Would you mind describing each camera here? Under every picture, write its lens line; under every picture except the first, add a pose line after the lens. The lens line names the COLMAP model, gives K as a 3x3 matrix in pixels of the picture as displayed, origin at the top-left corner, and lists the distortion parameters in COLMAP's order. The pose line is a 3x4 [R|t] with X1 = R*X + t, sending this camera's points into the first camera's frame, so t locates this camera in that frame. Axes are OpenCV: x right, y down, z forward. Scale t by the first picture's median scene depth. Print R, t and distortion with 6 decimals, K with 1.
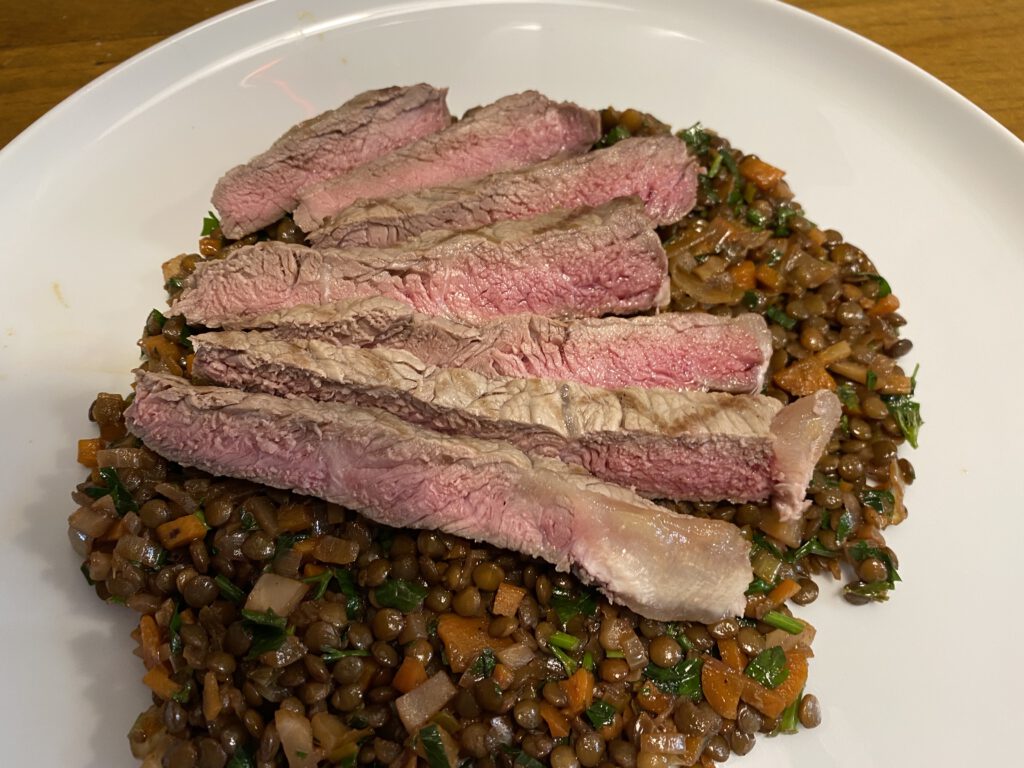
lens RADIAL K [[786.5, 0, 512.0], [0, 786.5, 384.0], [0, 0, 1]] dist [0.036180, -0.071505]
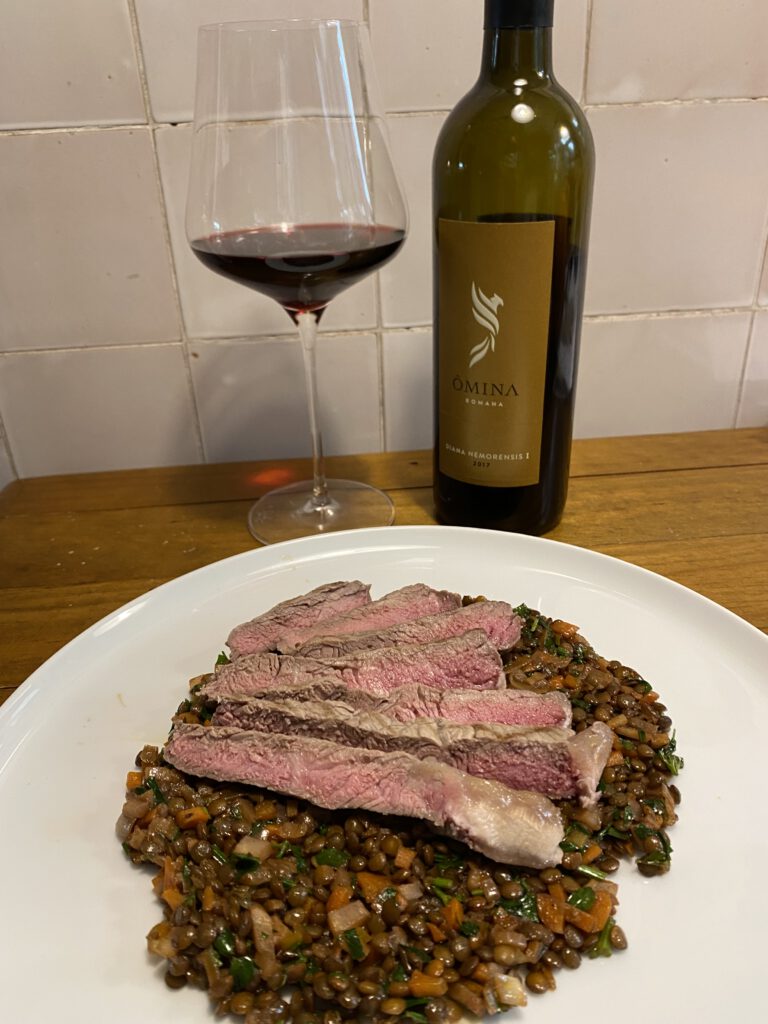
lens RADIAL K [[786.5, 0, 384.0], [0, 786.5, 512.0], [0, 0, 1]] dist [0.036180, -0.071505]
pose [[0.998770, -0.015360, -0.047148, 0.035574], [-0.014404, 0.819943, -0.572263, 0.575459], [0.047449, 0.572239, 0.818713, -0.583046]]
